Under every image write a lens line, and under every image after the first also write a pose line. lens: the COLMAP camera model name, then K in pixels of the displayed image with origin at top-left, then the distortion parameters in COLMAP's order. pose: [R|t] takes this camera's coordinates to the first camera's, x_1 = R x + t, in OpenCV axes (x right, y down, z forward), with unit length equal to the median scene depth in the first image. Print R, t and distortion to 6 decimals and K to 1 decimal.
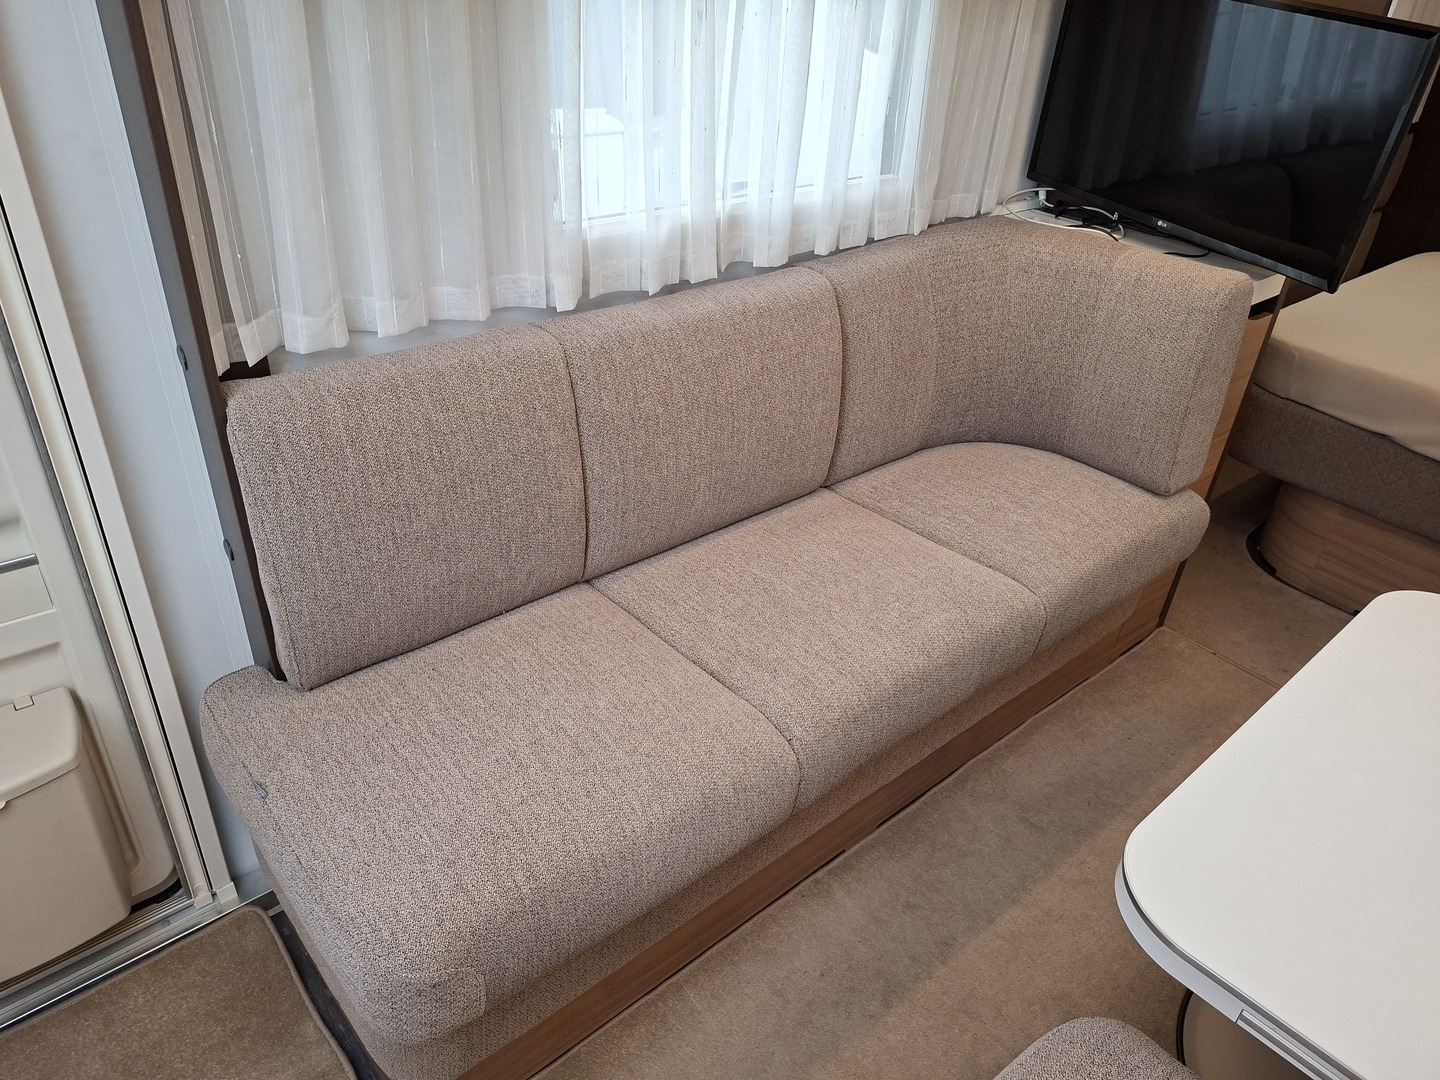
lens RADIAL K [[988.4, 0, 720.0], [0, 988.4, 540.0], [0, 0, 1]] dist [0.104249, -0.118114]
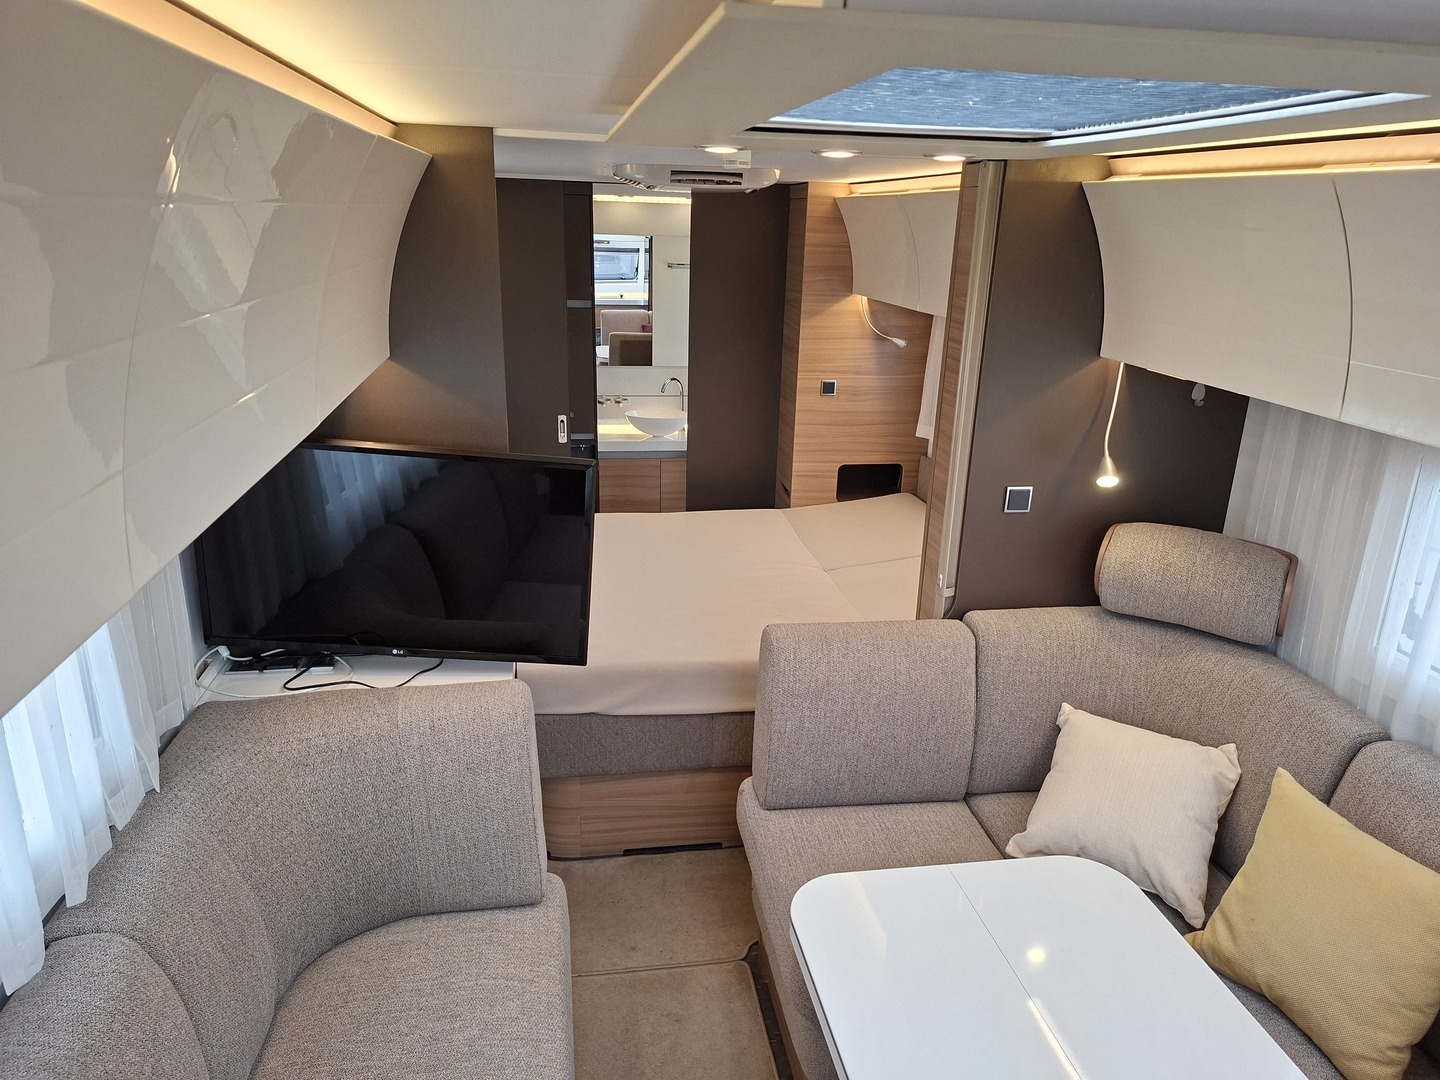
lens RADIAL K [[988.4, 0, 720.0], [0, 988.4, 540.0], [0, 0, 1]] dist [0.104249, -0.118114]
pose [[0.523477, -0.306151, 0.795138, -0.141770], [0.444719, 0.894188, 0.051508, -0.333887], [-0.726771, 0.326650, 0.604238, 0.155362]]
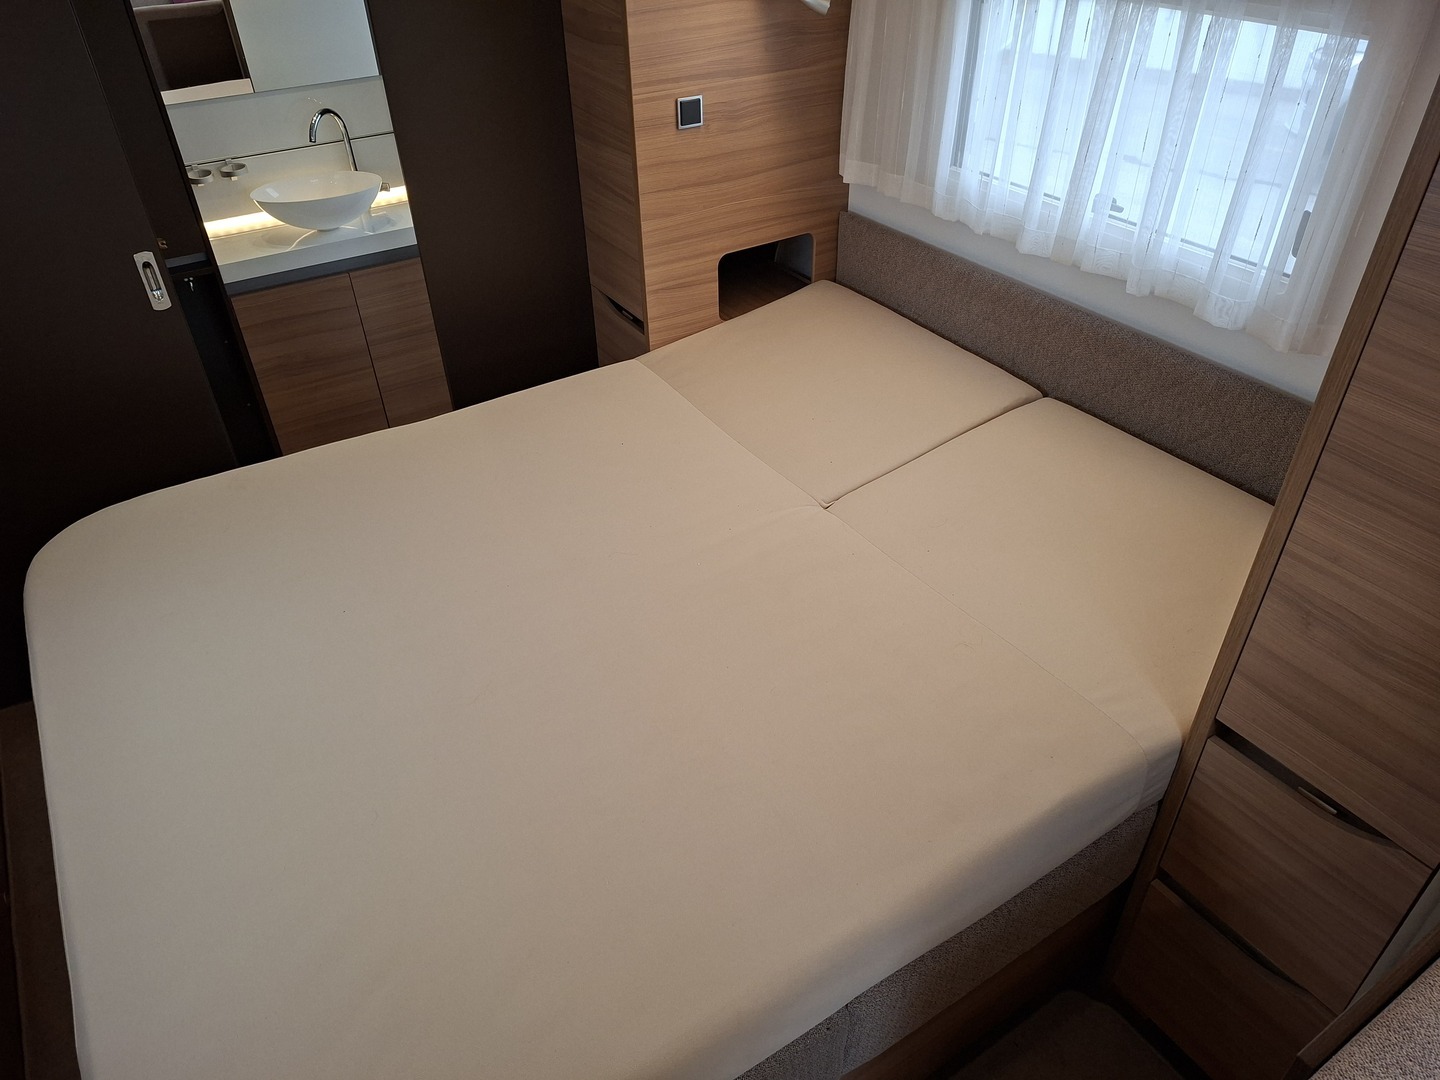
lens RADIAL K [[988.4, 0, 720.0], [0, 988.4, 540.0], [0, 0, 1]] dist [0.104249, -0.118114]
pose [[0.136171, -0.633759, 0.761451, 0.620001], [0.531746, 0.695267, 0.483581, -0.603042], [-0.835885, 0.339049, 0.431674, 0.813305]]
